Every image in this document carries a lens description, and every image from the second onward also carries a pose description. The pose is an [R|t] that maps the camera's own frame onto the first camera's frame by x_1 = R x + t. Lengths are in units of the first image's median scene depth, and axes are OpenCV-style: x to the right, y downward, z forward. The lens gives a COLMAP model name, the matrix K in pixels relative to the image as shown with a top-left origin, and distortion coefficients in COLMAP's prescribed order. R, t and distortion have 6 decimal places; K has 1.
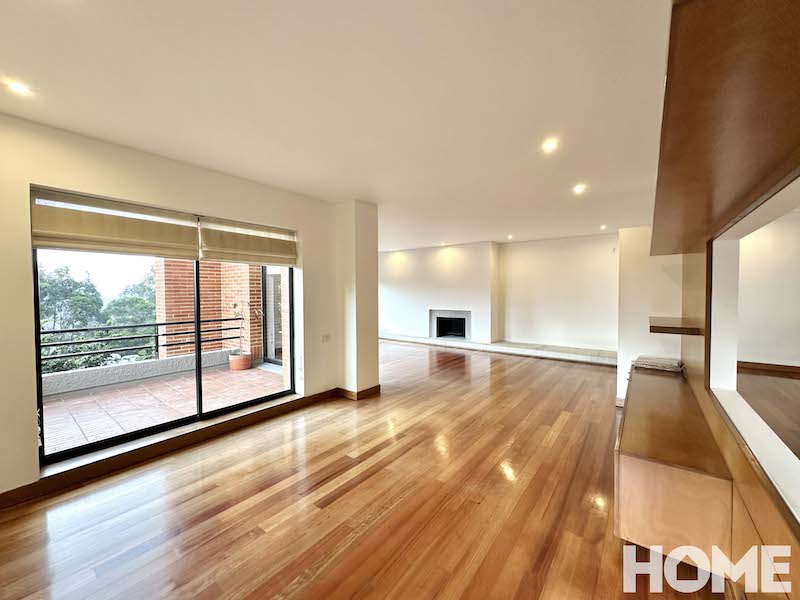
lens RADIAL K [[319.9, 0, 400.0], [0, 319.9, 300.0], [0, 0, 1]] dist [-0.002861, -0.000199]
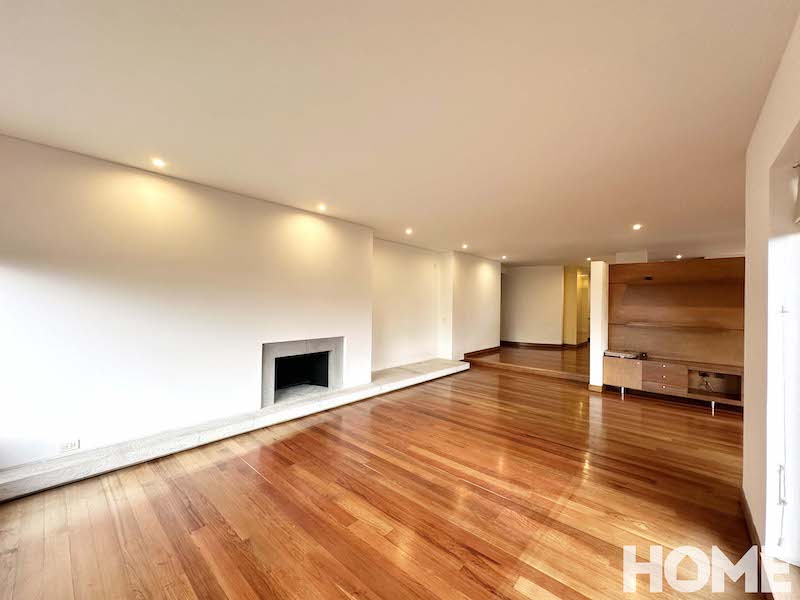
lens RADIAL K [[319.9, 0, 400.0], [0, 319.9, 300.0], [0, 0, 1]] dist [-0.002861, -0.000199]
pose [[0.073384, 0.014194, 0.997203, -0.345785], [0.011802, 0.999816, -0.015099, -0.021946], [-0.997234, 0.012877, 0.073203, 0.834102]]
